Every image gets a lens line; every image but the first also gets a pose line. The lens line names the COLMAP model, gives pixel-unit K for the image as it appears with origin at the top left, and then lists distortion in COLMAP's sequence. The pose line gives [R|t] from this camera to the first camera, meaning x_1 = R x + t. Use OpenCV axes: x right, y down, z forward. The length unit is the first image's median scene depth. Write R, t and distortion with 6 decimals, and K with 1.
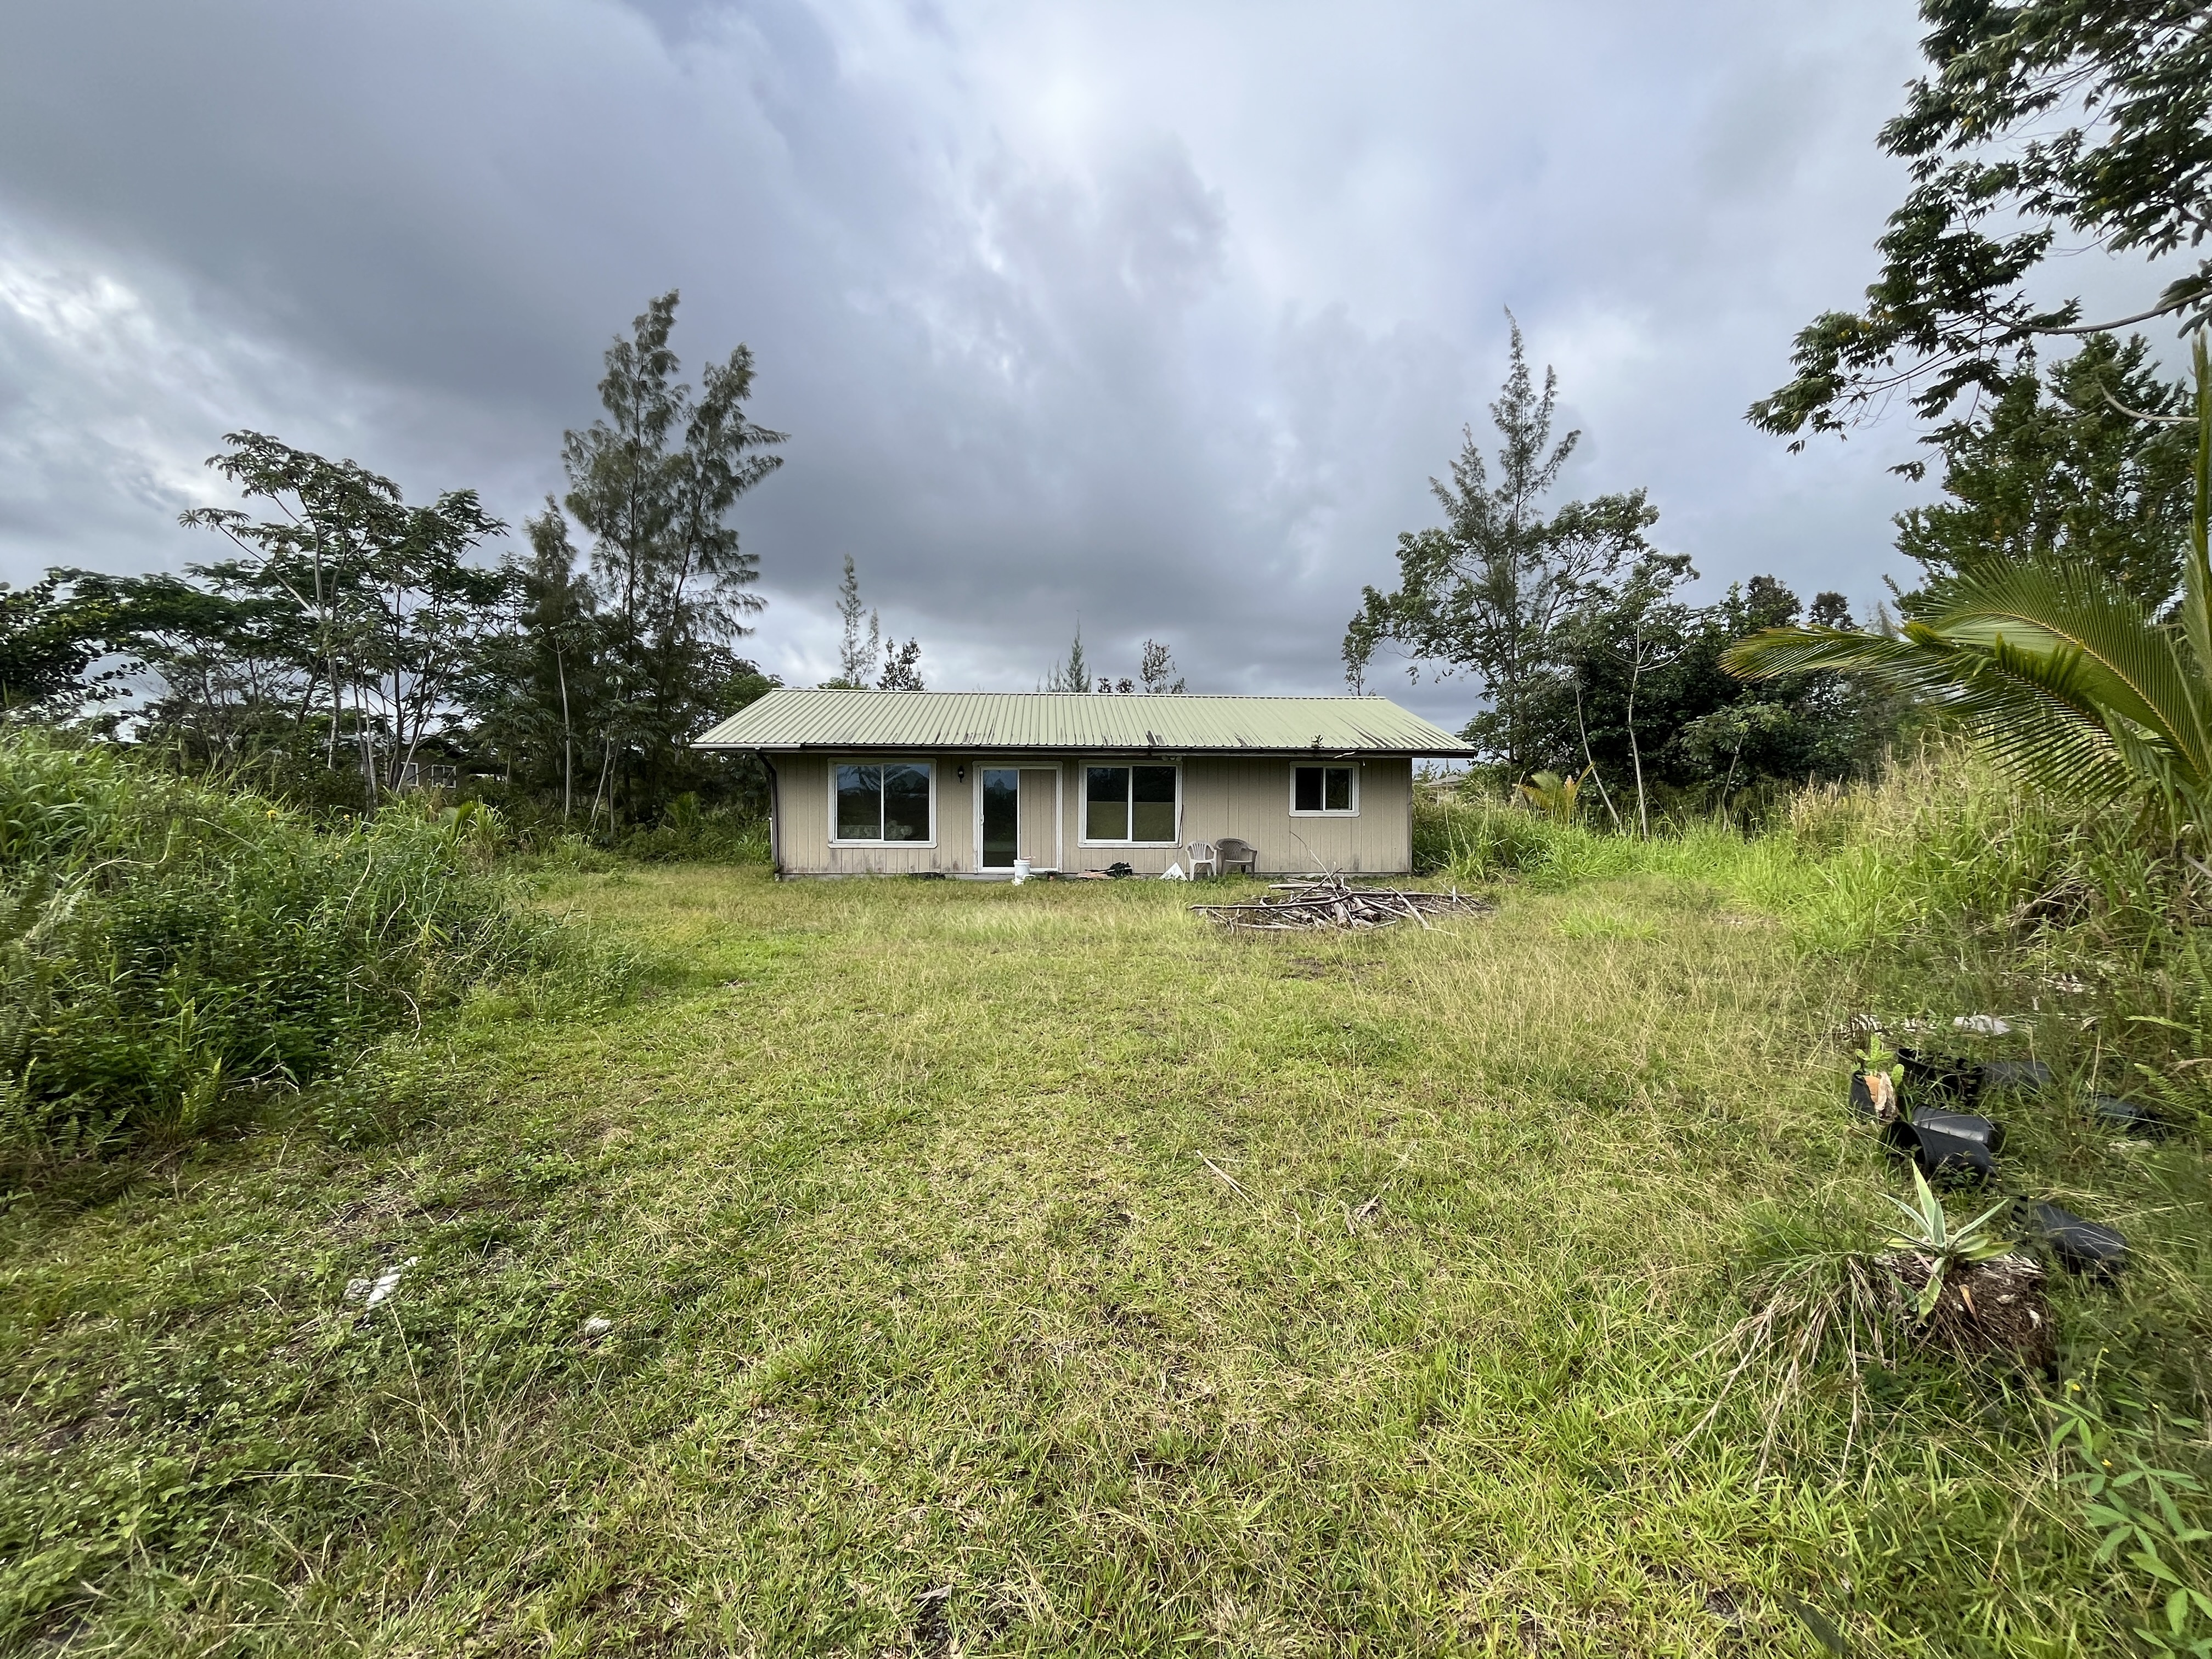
lens RADIAL K [[898.8, 0, 1118.3], [0, 898.8, 851.8], [0, 0, 1]] dist [-0.000048, 0.035325]
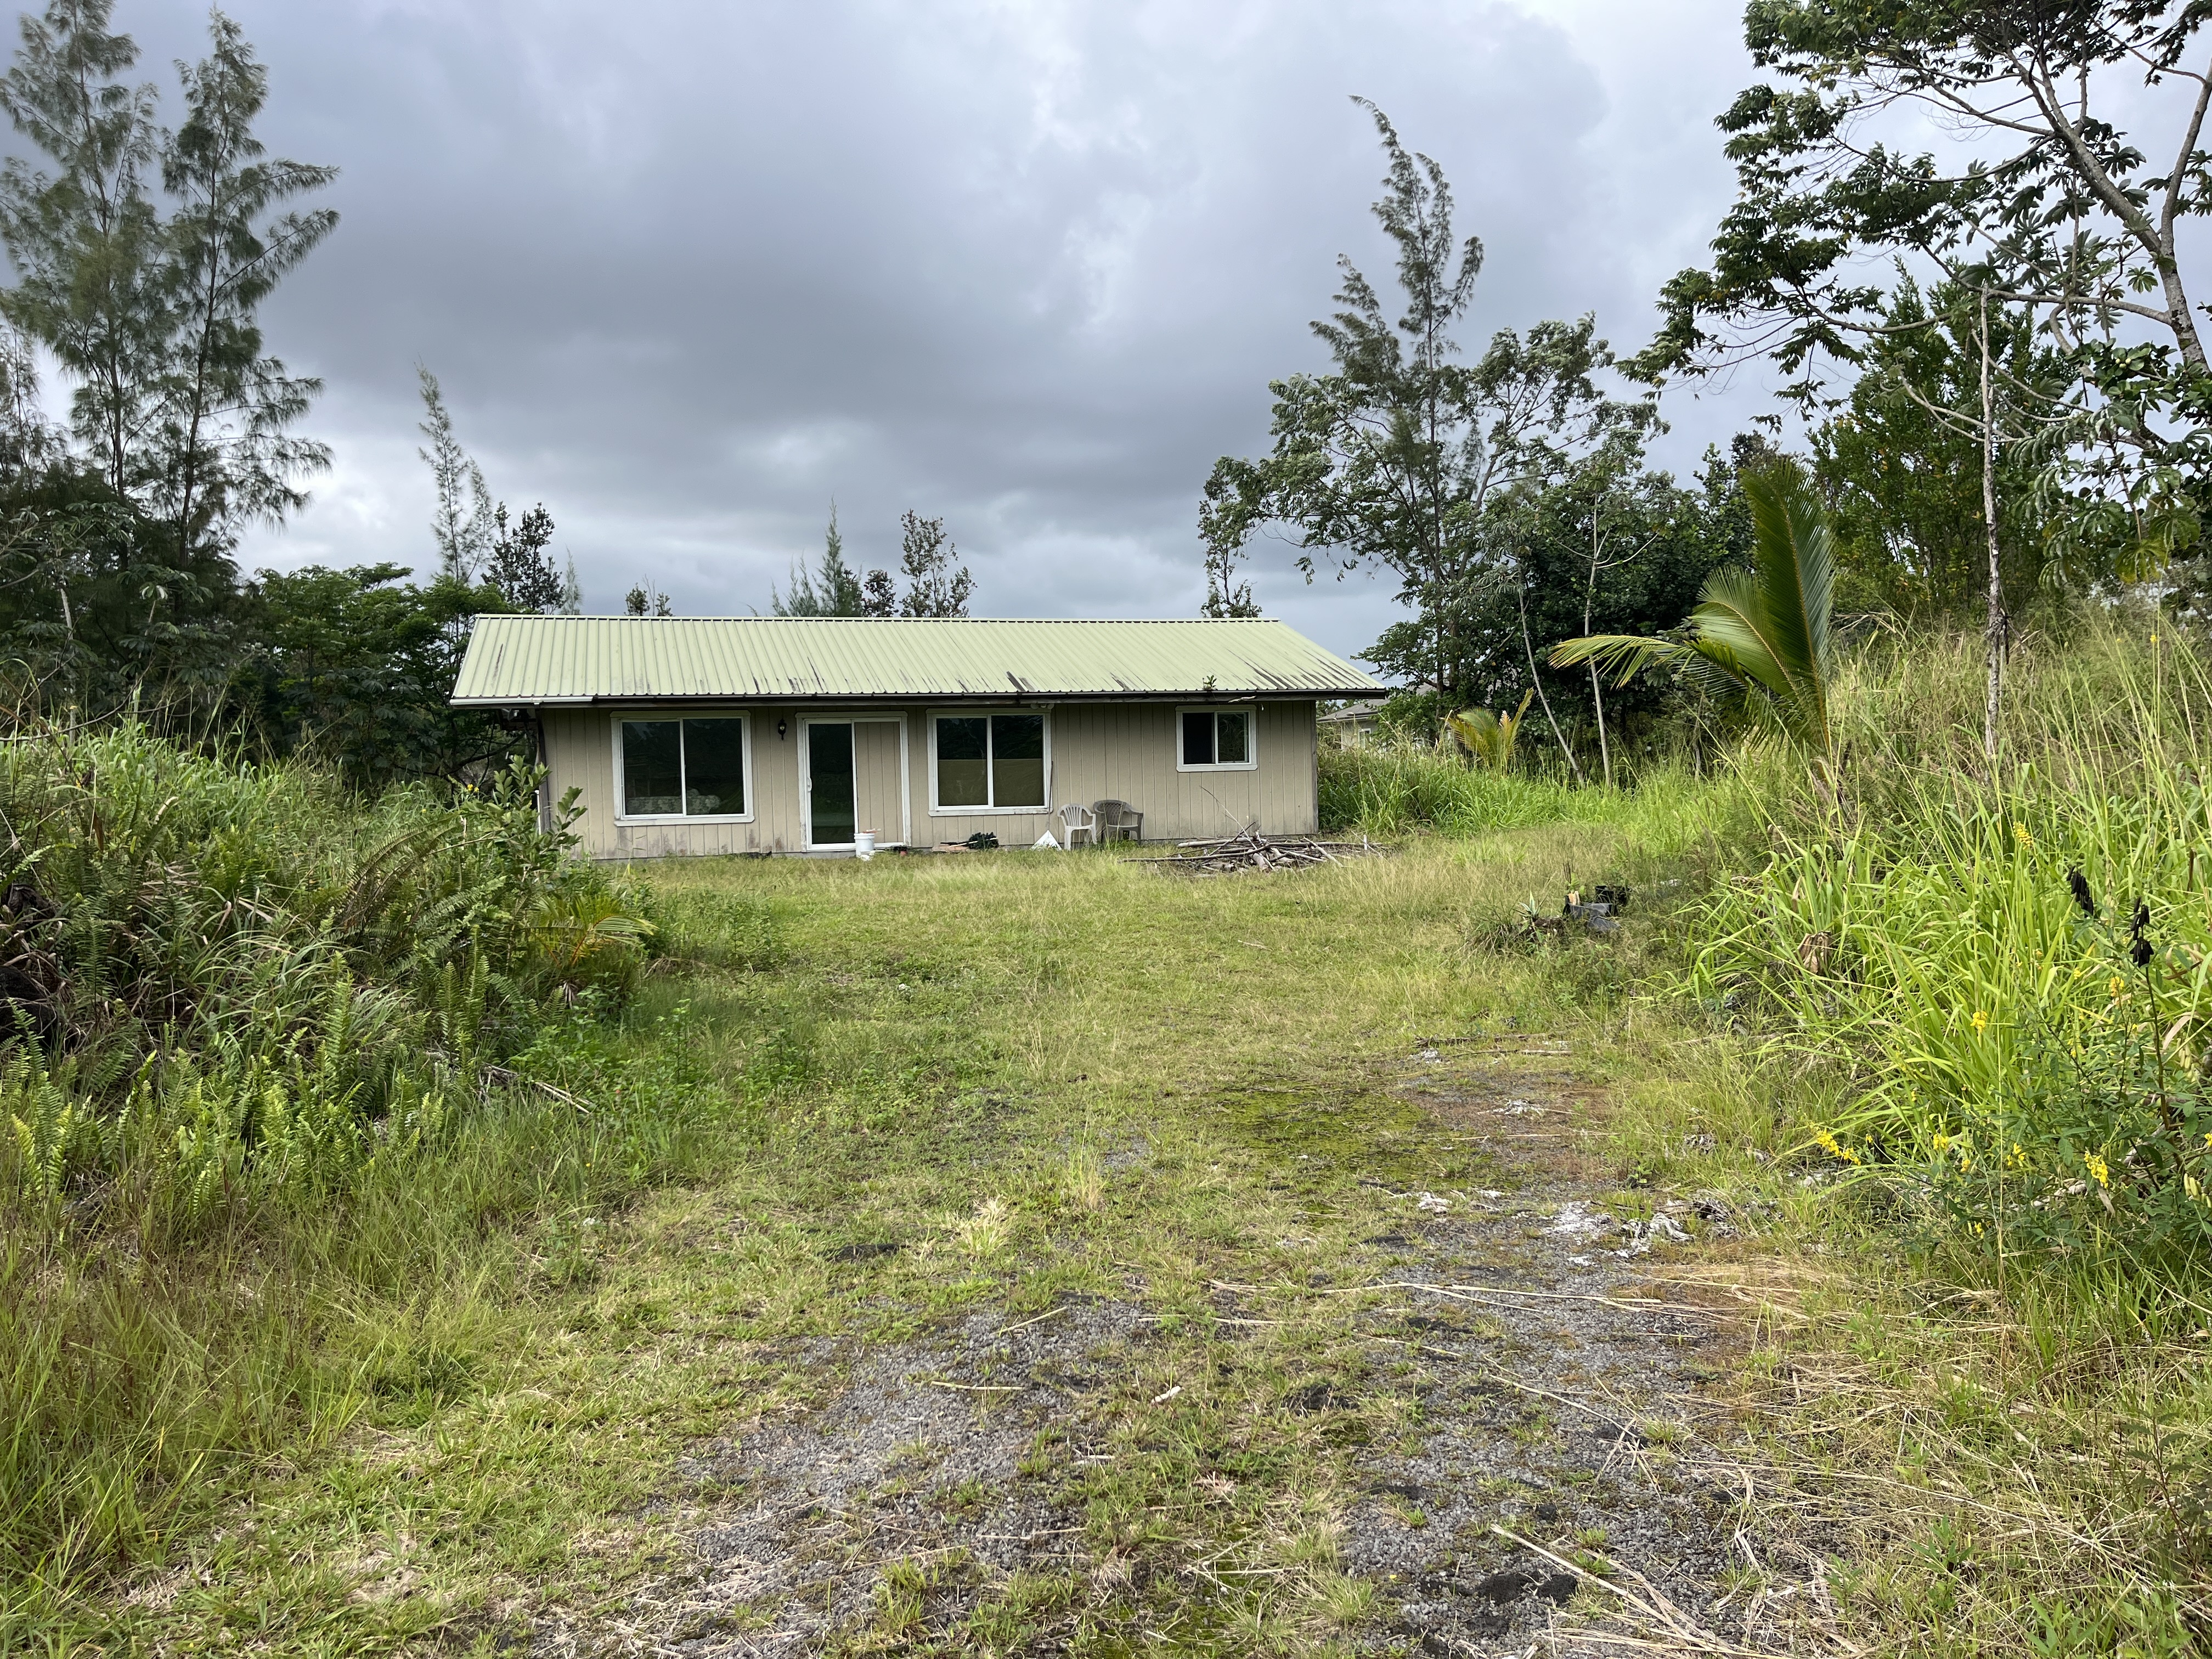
lens RADIAL K [[1676.1, 0, 1106.0], [0, 1676.1, 829.5], [0, 0, 1]] dist [0.065078, 0.000796]
pose [[0.979910, -0.032987, 0.196694, -0.185373], [0.035047, 0.999361, -0.007000, 0.023157], [-0.196337, 0.013753, 0.980440, -0.519985]]
